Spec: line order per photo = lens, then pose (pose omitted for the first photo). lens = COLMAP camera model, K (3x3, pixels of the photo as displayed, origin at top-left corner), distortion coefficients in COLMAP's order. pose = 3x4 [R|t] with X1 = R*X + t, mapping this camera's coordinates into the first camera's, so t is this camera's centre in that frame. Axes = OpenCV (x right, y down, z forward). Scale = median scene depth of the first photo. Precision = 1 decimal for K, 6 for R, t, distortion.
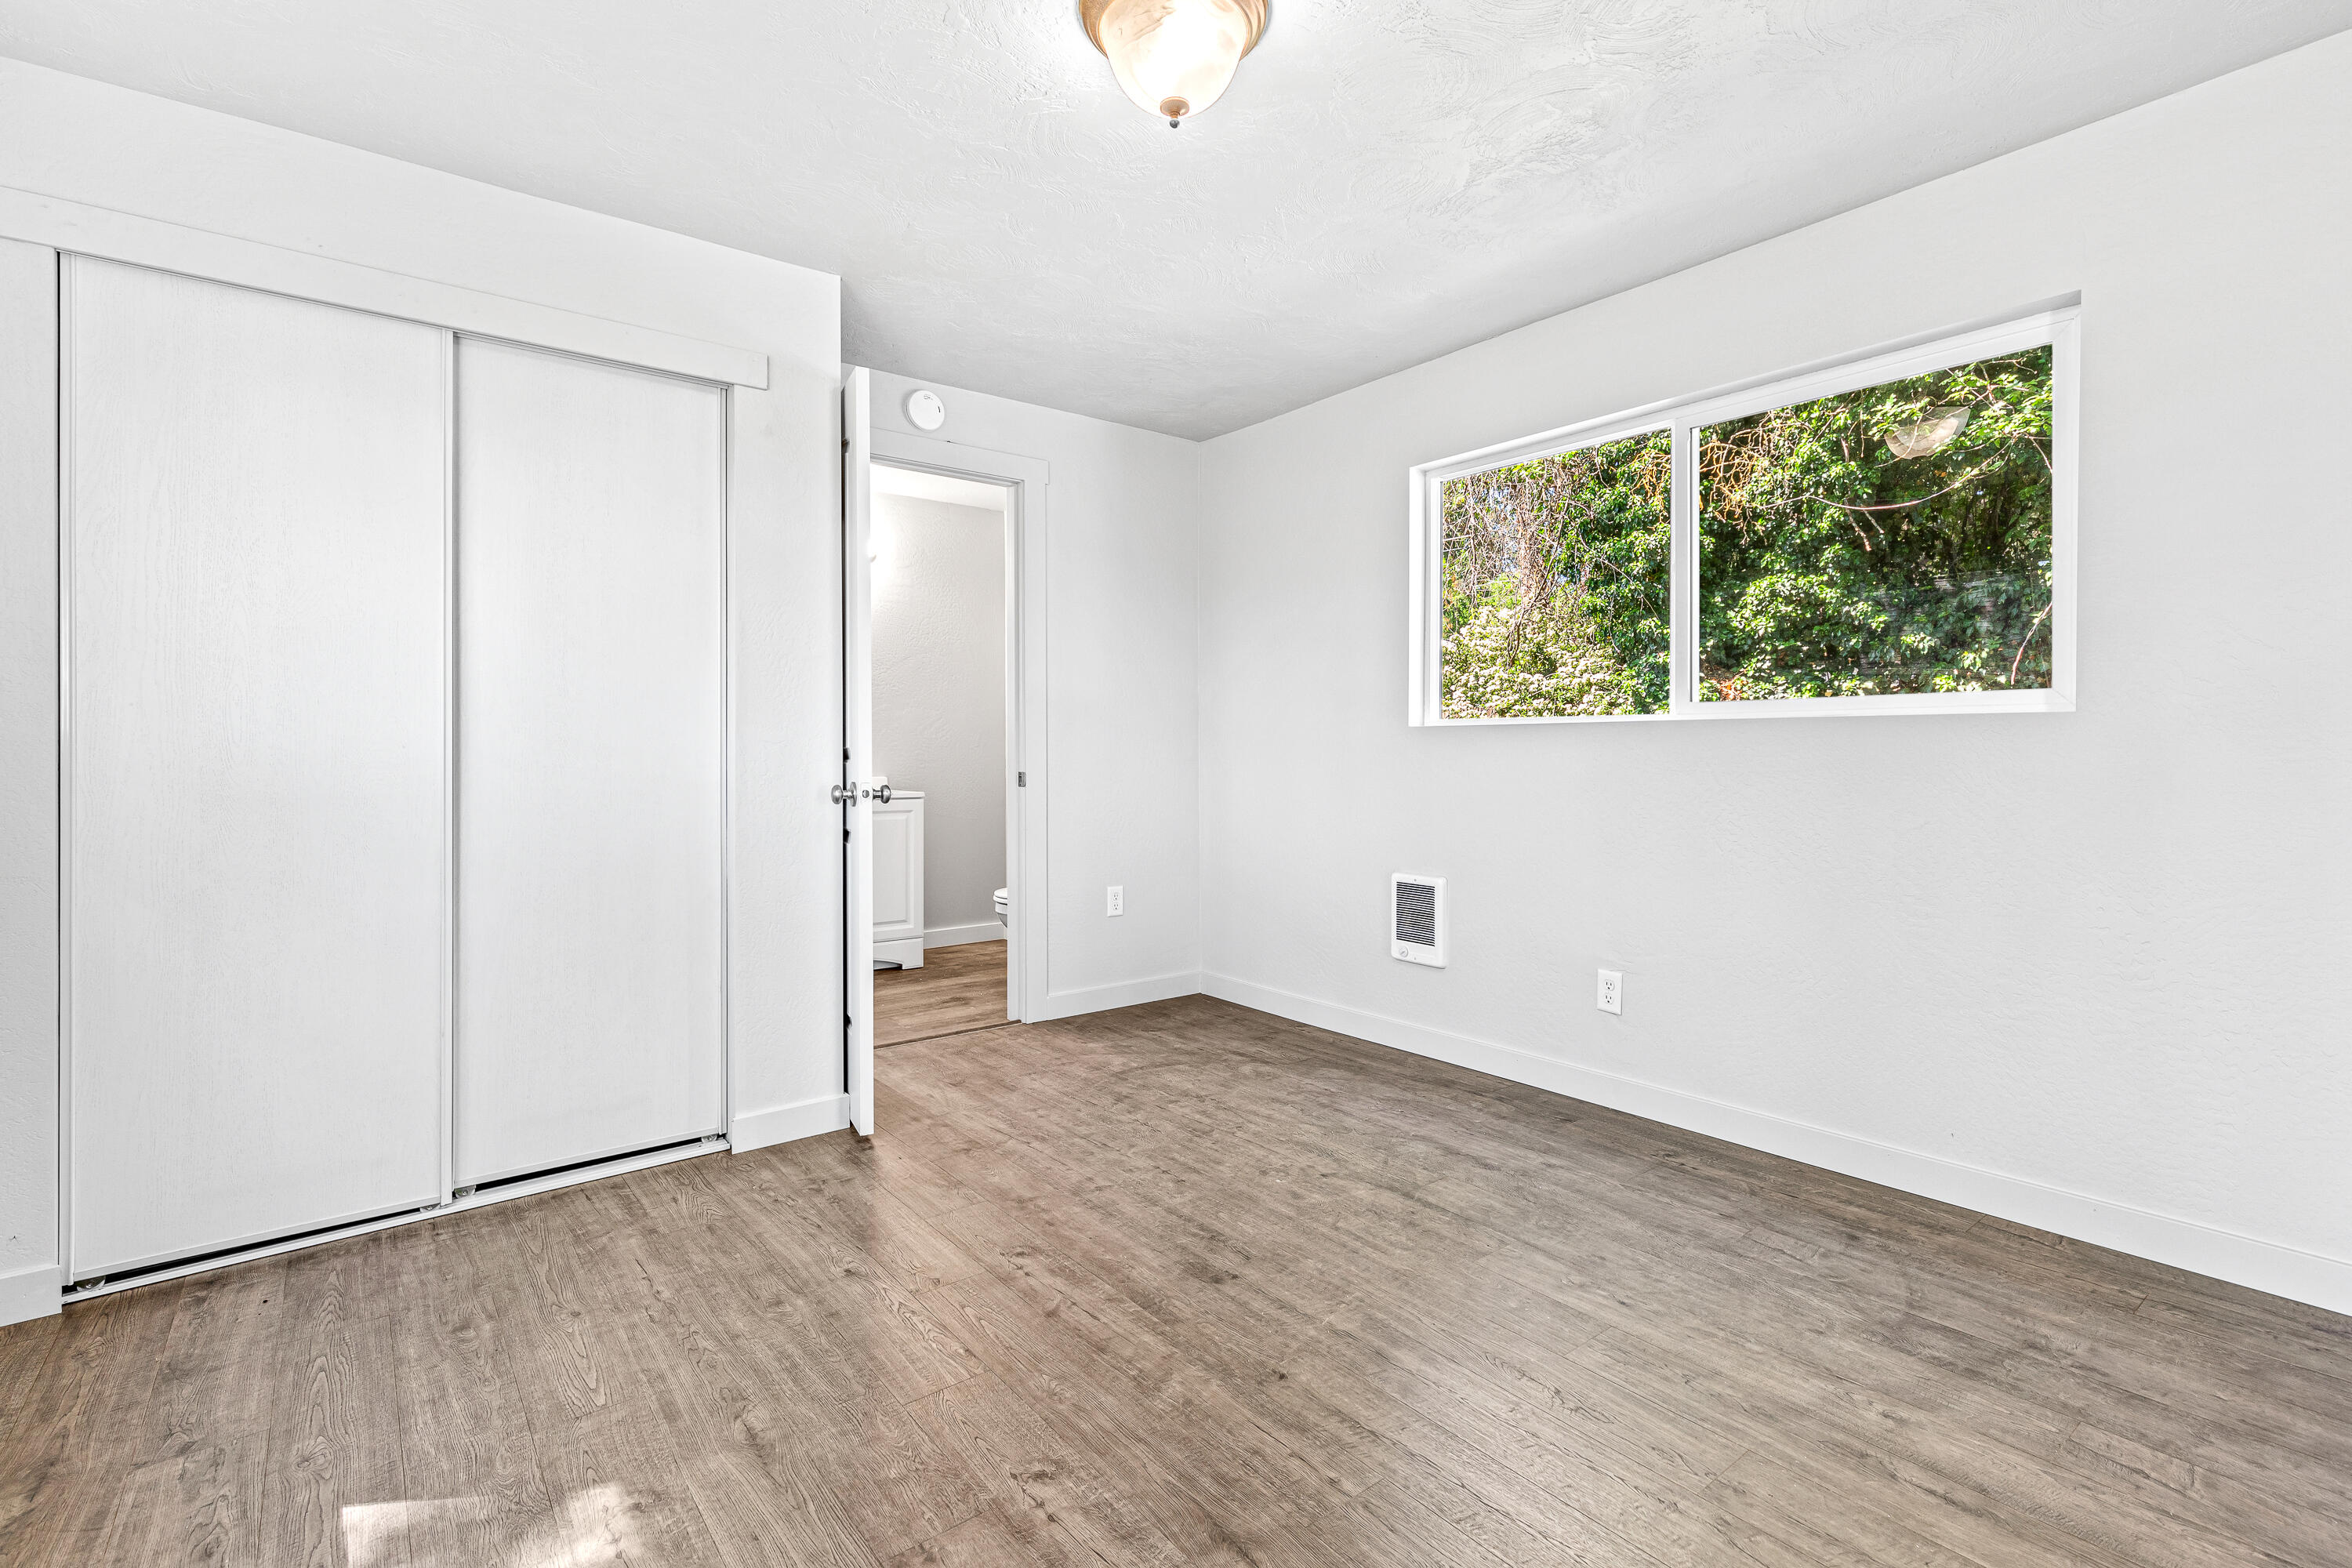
lens RADIAL K [[1090.0, 0, 1191.0], [0, 1090.0, 762.3], [0, 0, 1]] dist [0.017577, -0.001947]
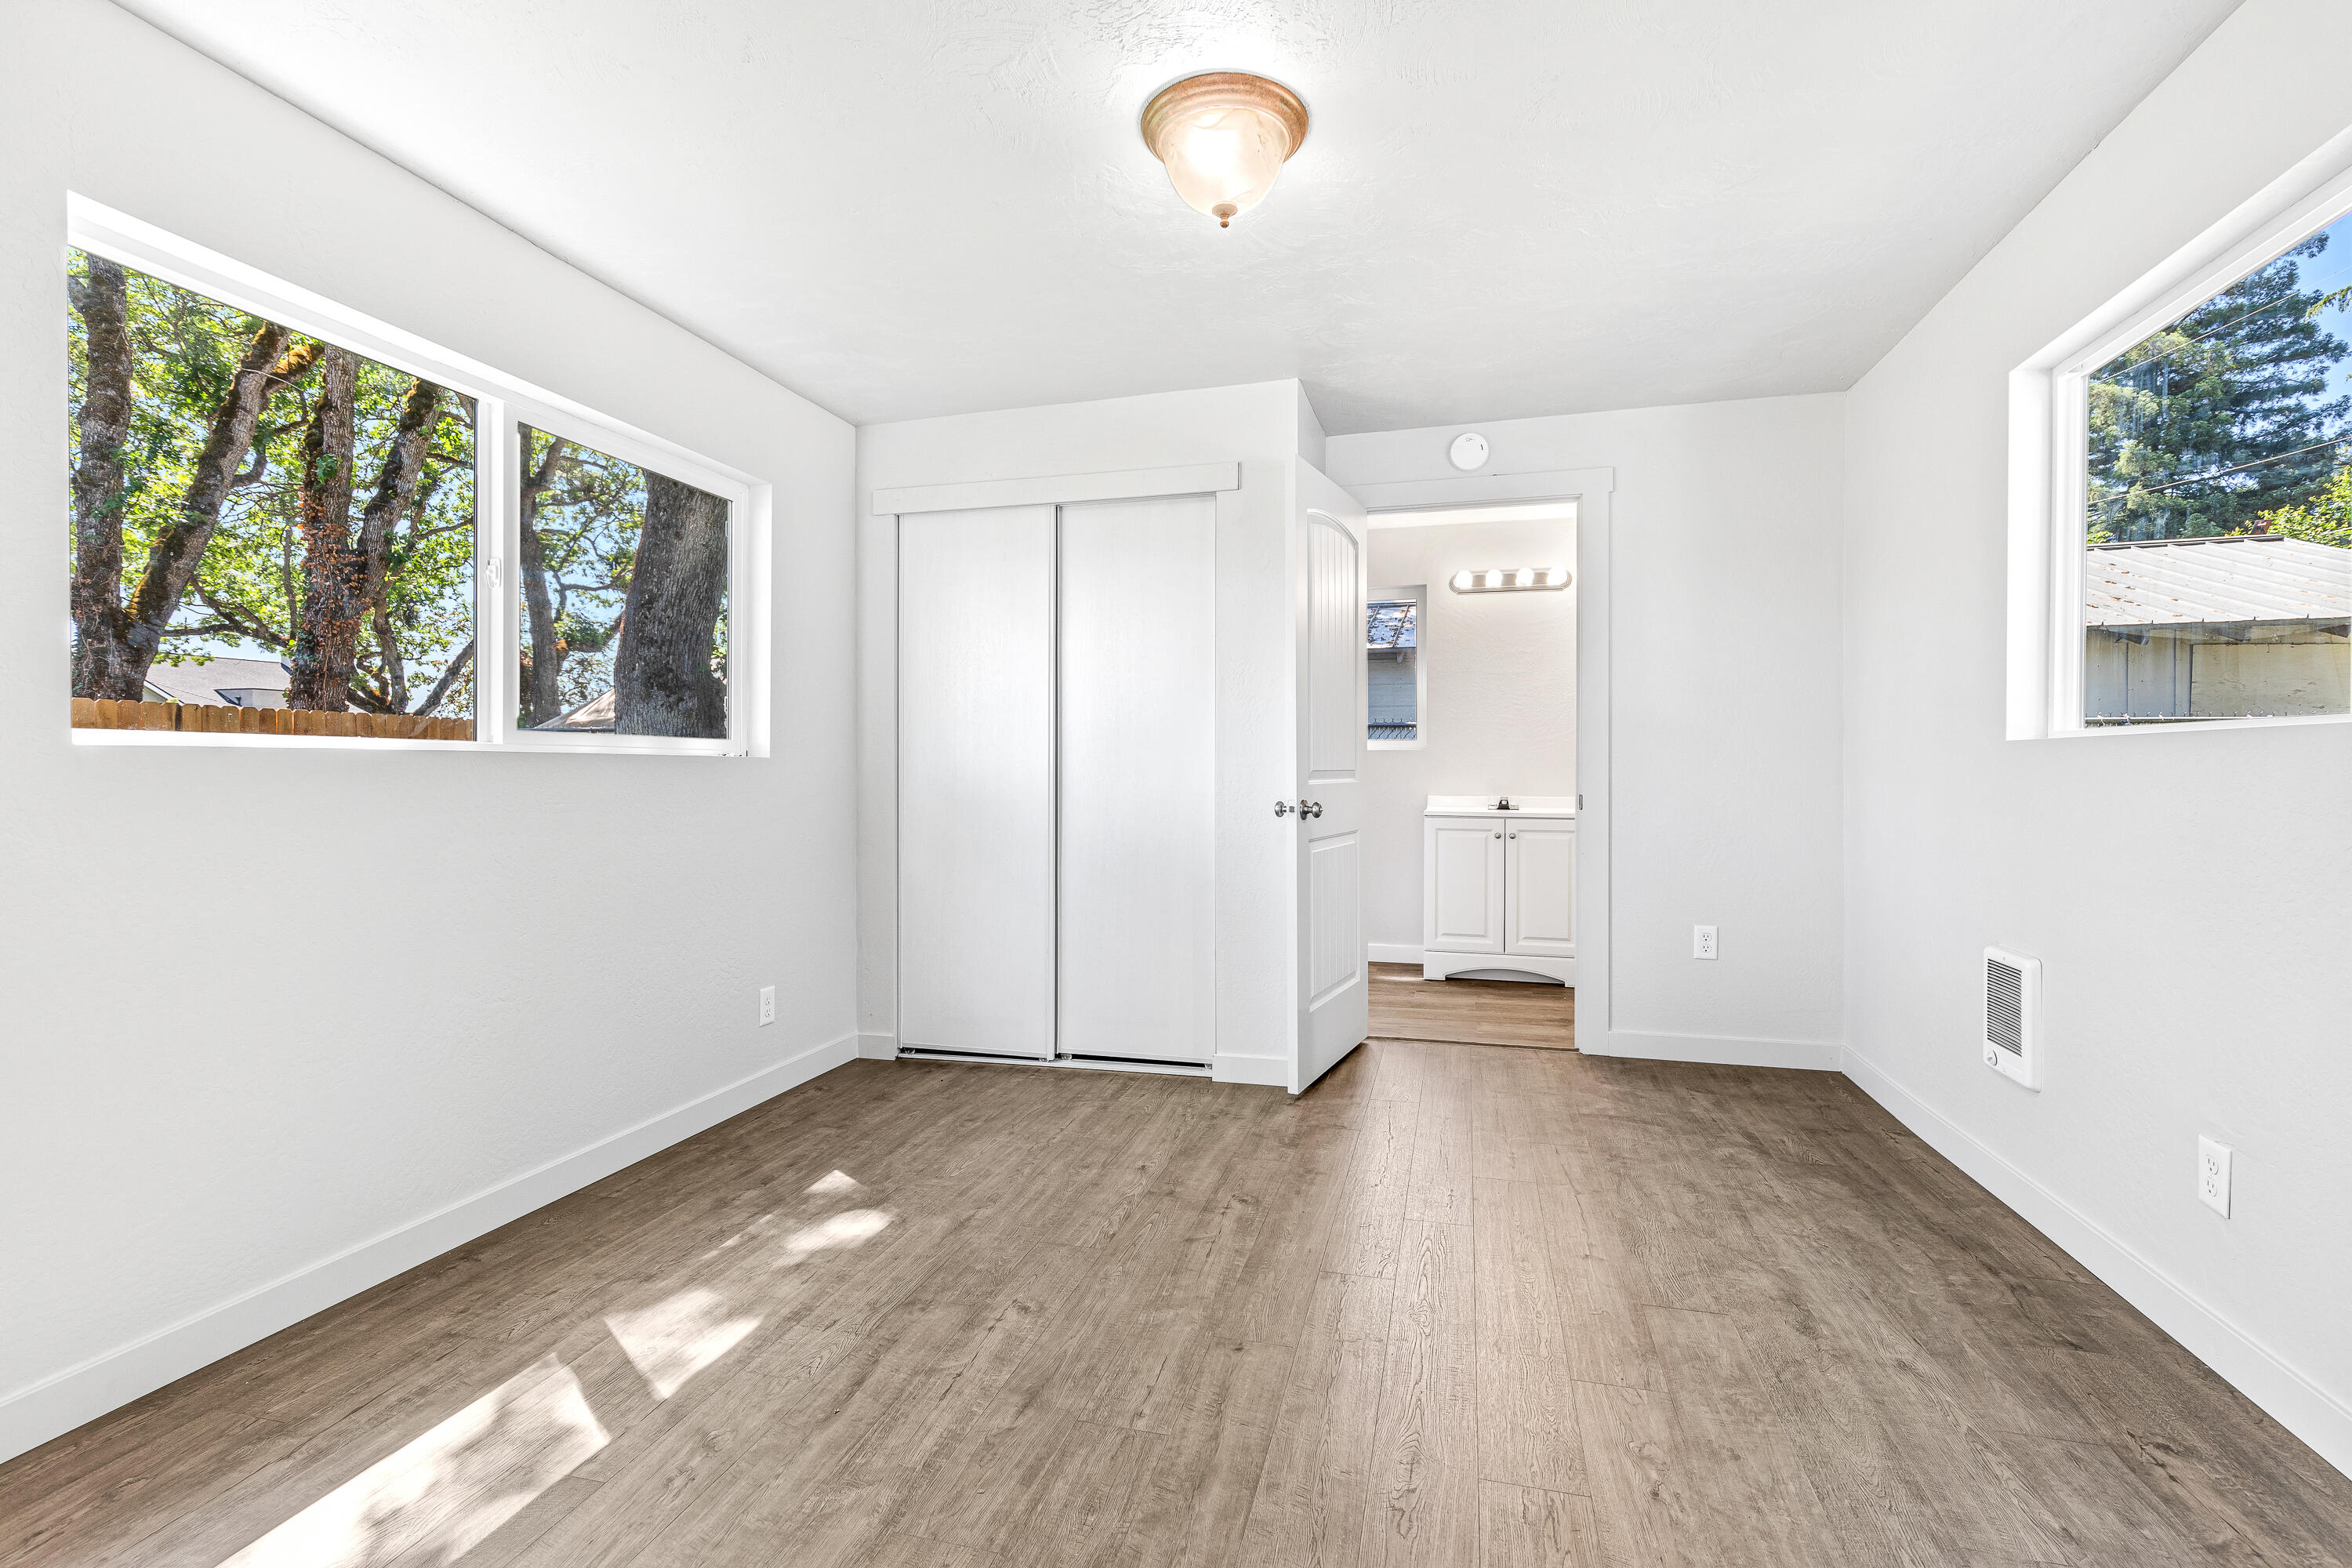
lens RADIAL K [[1090.0, 0, 1188.8], [0, 1090.0, 781.8], [0, 0, 1]] dist [0.017577, -0.001947]
pose [[0.591226, 0.009884, -0.806445, 0.628227], [-0.008705, 0.999945, 0.005874, -0.007219], [0.806459, 0.003547, 0.591280, 0.211700]]
